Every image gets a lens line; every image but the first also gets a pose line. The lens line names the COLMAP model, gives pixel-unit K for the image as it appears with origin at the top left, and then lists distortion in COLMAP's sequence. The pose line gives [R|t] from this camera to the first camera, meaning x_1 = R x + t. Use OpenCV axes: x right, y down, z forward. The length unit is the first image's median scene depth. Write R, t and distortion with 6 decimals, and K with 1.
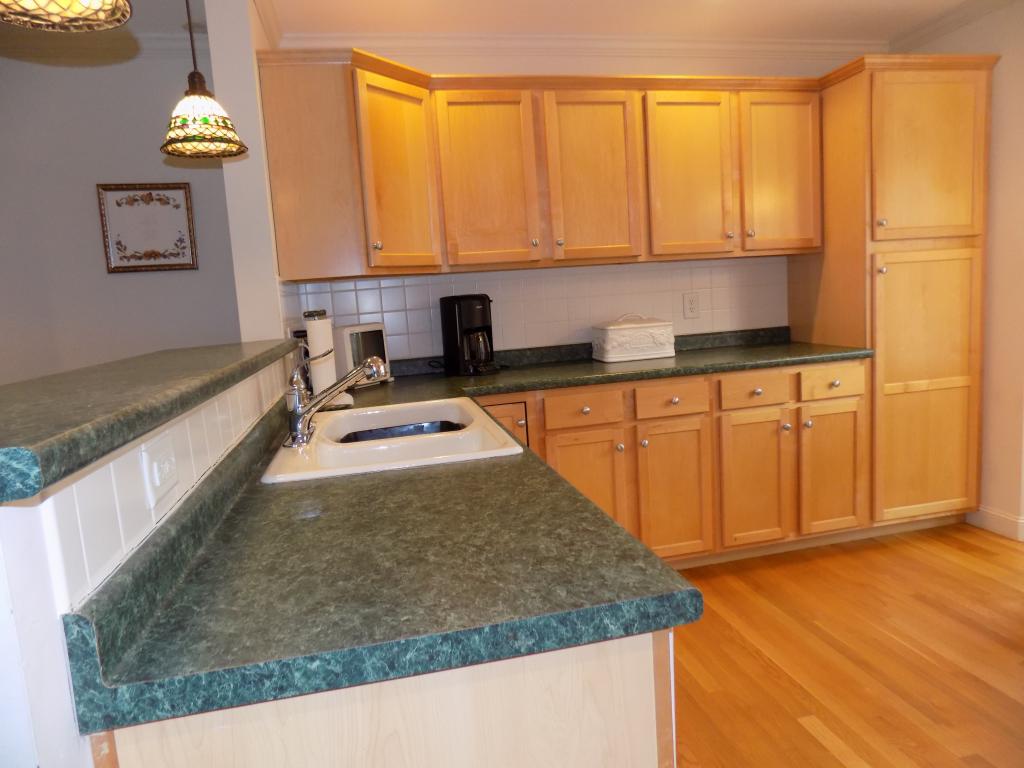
lens RADIAL K [[686.1, 0, 512.0], [0, 686.1, 384.0], [0, 0, 1]] dist [-0.067660, 0.001521]
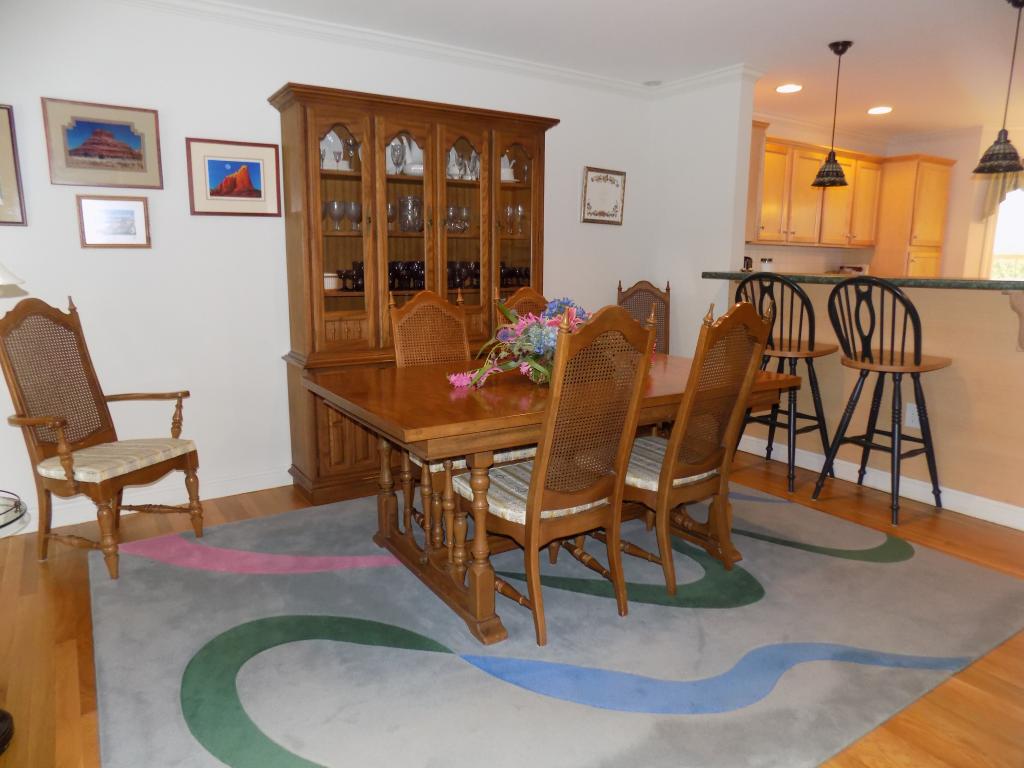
lens RADIAL K [[686.1, 0, 512.0], [0, 686.1, 384.0], [0, 0, 1]] dist [-0.067660, 0.001521]
pose [[0.936223, 0.011493, 0.351219, -1.155277], [-0.024035, 0.999219, 0.031371, 0.150483], [-0.350584, -0.037812, 0.935768, -0.418891]]
